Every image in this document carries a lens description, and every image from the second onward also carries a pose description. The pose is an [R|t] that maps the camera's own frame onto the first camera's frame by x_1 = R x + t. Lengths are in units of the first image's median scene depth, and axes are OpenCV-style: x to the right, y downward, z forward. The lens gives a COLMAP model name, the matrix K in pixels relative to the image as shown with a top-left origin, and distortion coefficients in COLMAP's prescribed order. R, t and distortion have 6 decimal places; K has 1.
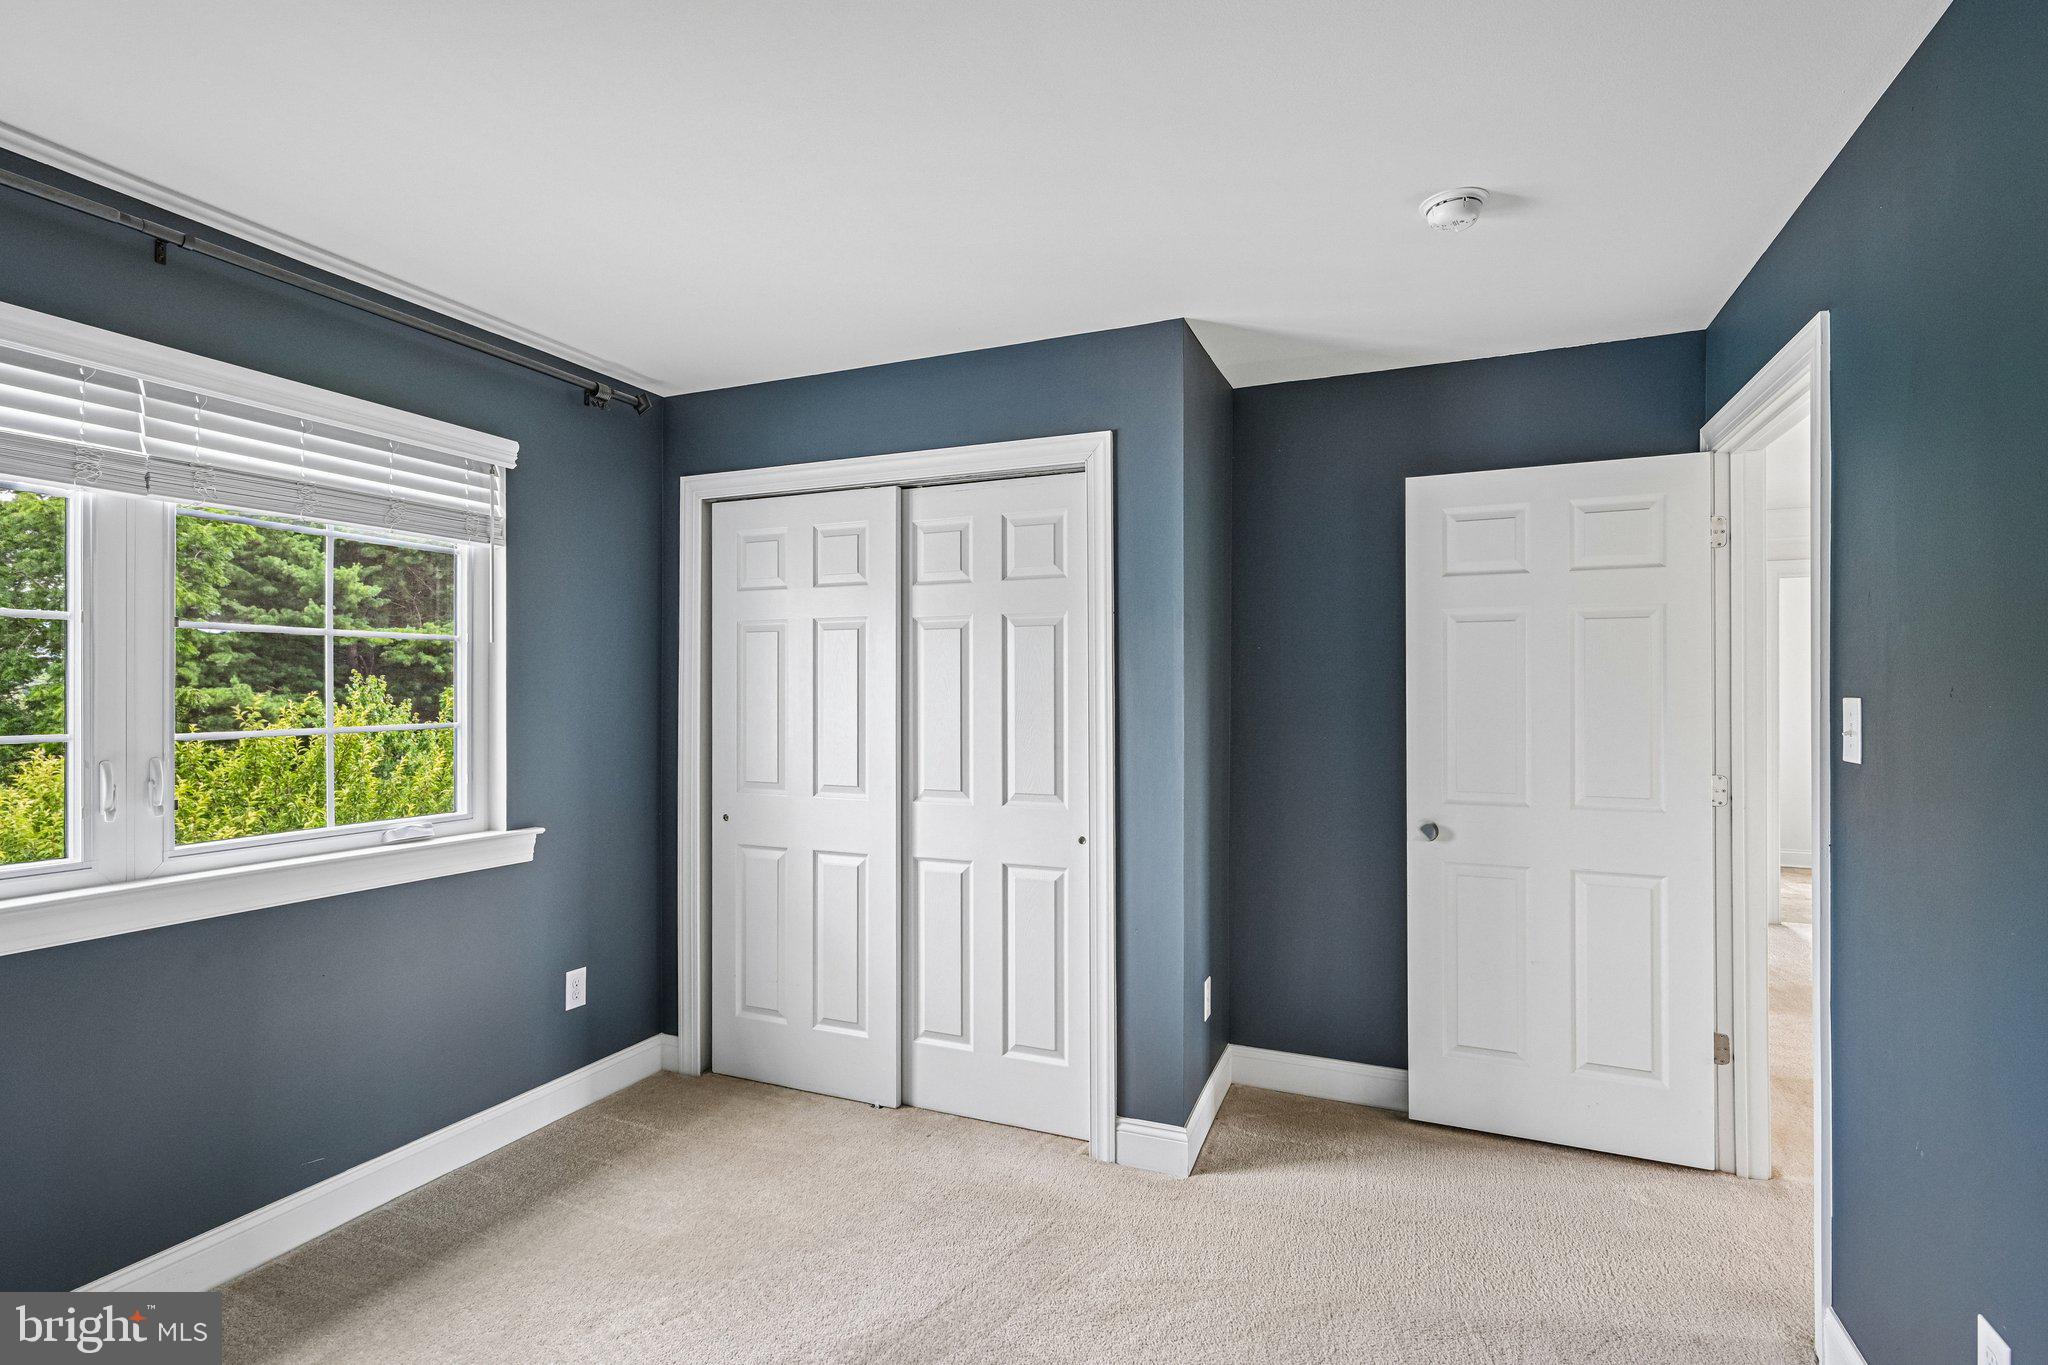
lens RADIAL K [[944.1, 0, 1024.0], [0, 944.1, 682.5], [0, 0, 1]] dist [-0.001394, -0.000139]
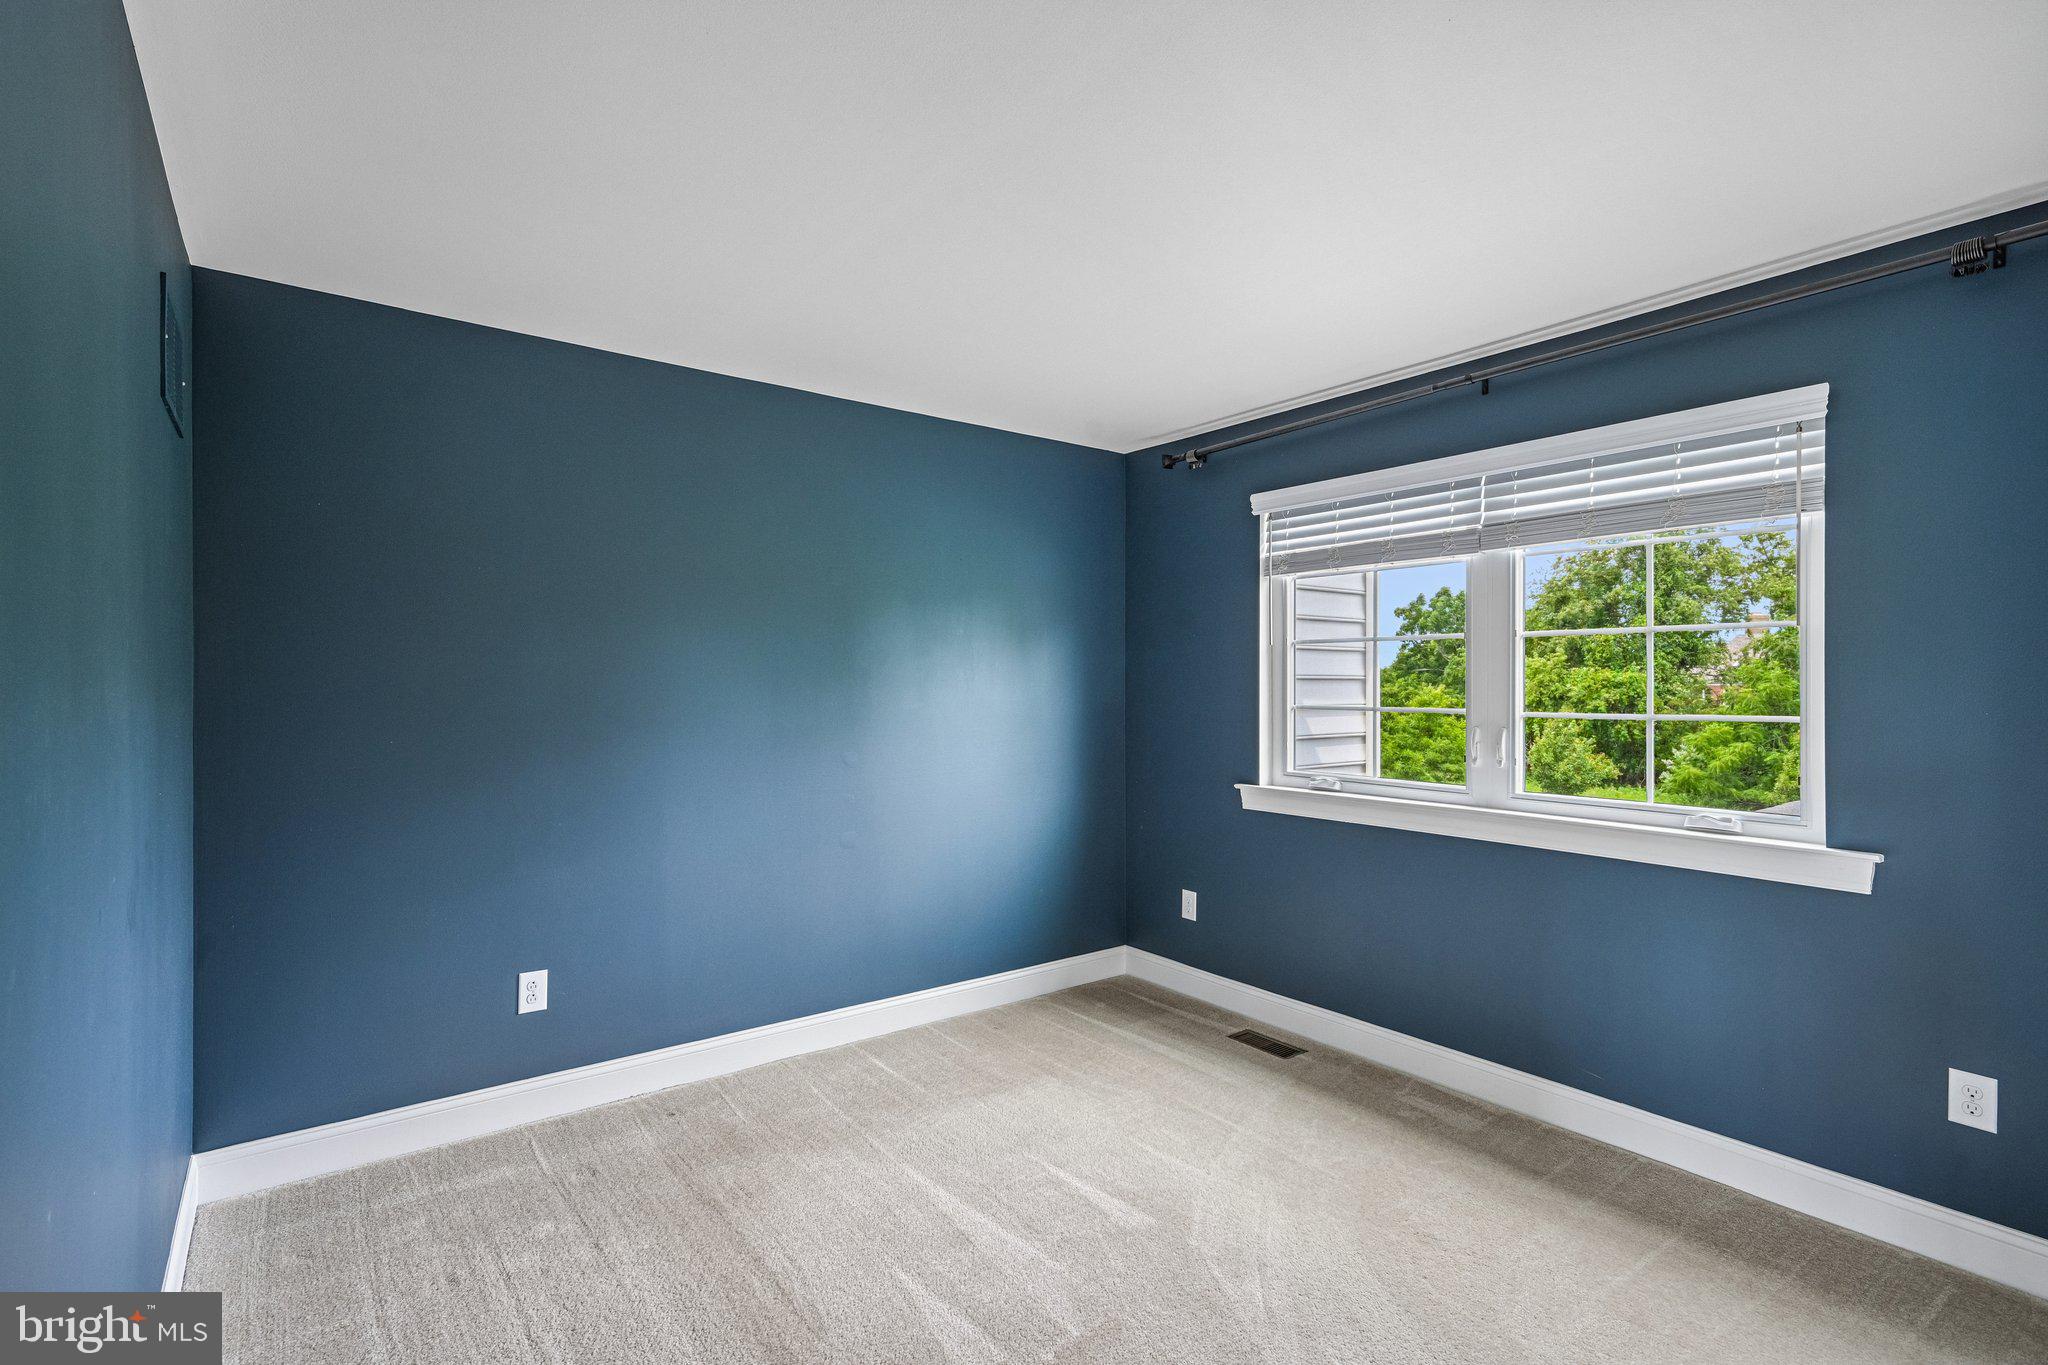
lens RADIAL K [[944.1, 0, 1024.0], [0, 944.1, 682.5], [0, 0, 1]] dist [-0.001394, -0.000139]
pose [[-0.486458, -0.015842, -0.873560, 0.570887], [-0.005025, 0.999870, -0.015334, 0.029170], [0.873689, -0.003070, -0.486475, 0.838312]]
